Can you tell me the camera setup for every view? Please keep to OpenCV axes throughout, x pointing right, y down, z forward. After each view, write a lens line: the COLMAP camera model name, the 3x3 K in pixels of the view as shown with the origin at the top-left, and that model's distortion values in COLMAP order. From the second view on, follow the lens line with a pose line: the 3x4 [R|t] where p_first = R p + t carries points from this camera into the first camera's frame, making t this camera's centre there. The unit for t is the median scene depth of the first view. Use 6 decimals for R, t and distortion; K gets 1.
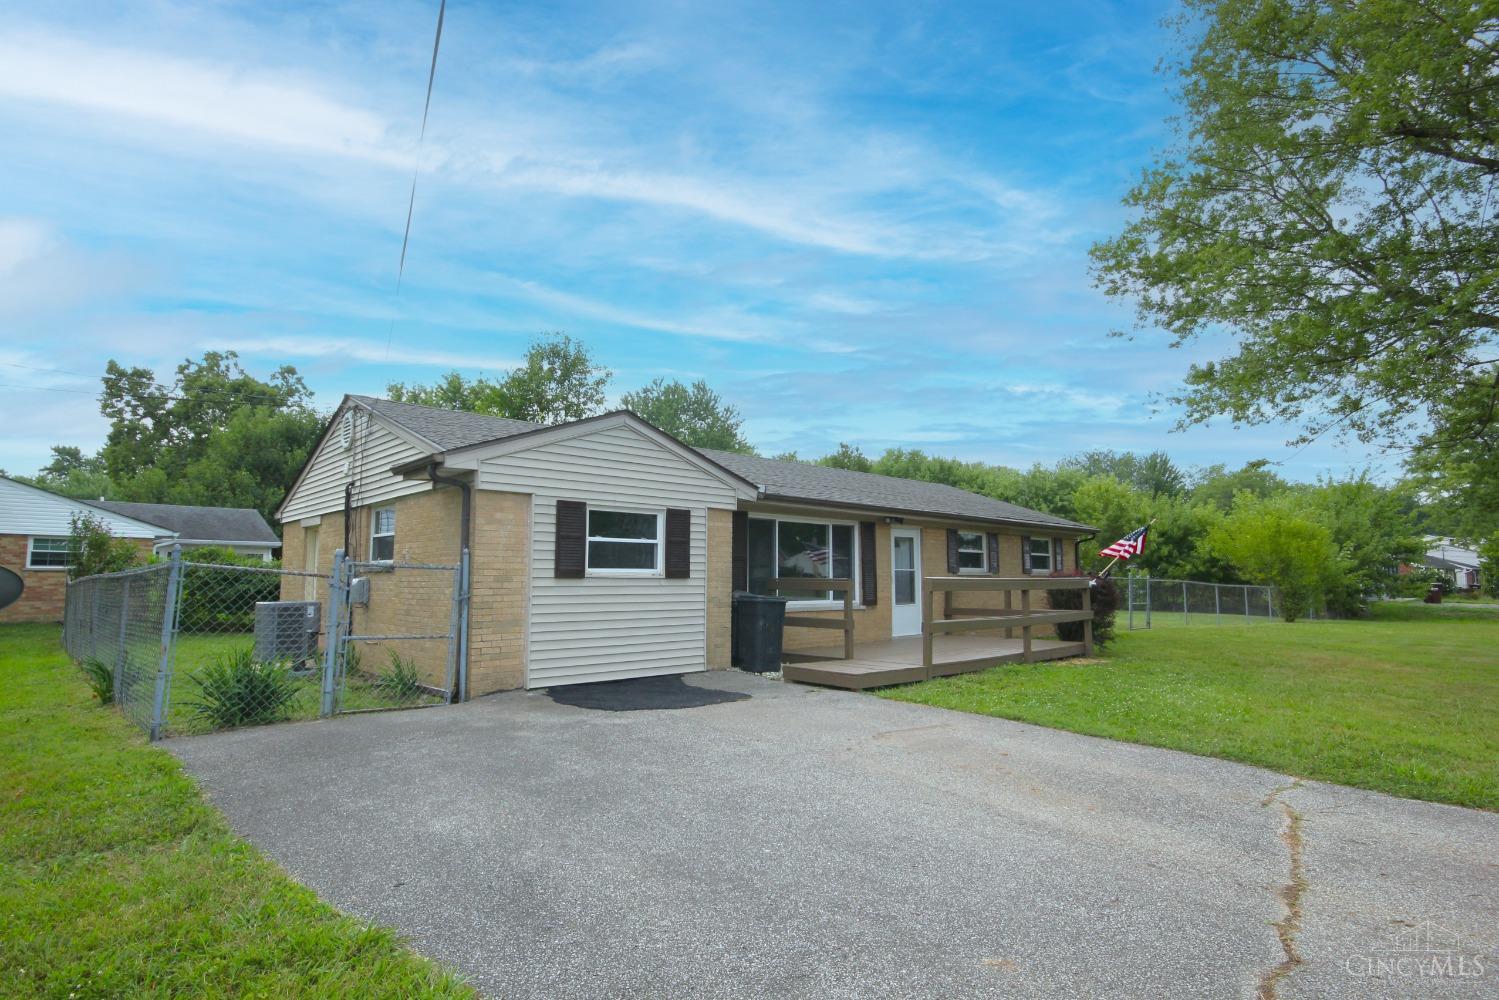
lens RADIAL K [[756.0, 0, 749.5], [0, 756.0, 500.0], [0, 0, 1]] dist [0.002841, -0.000054]
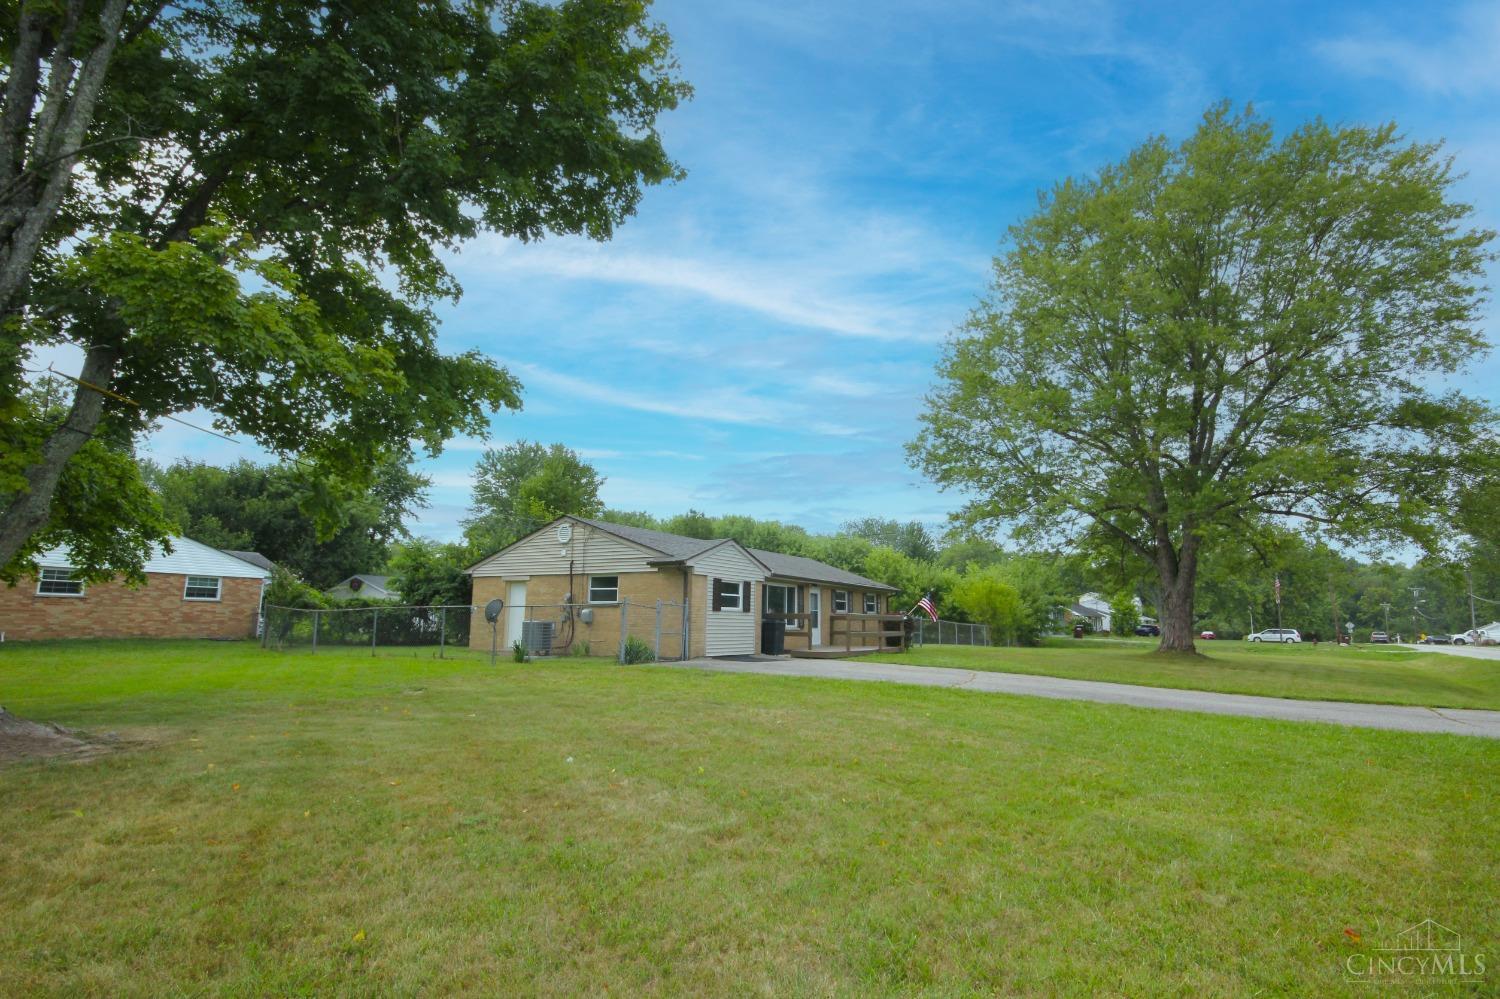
lens RADIAL K [[687.6, 0, 751.5], [0, 687.6, 508.3], [0, 0, 1]] dist [-0.003728, -0.000136]
pose [[0.964212, 0.054645, 0.259438, -0.299987], [-0.039776, 0.997269, -0.062224, -0.037069], [-0.262130, 0.049678, 0.963753, -0.472910]]
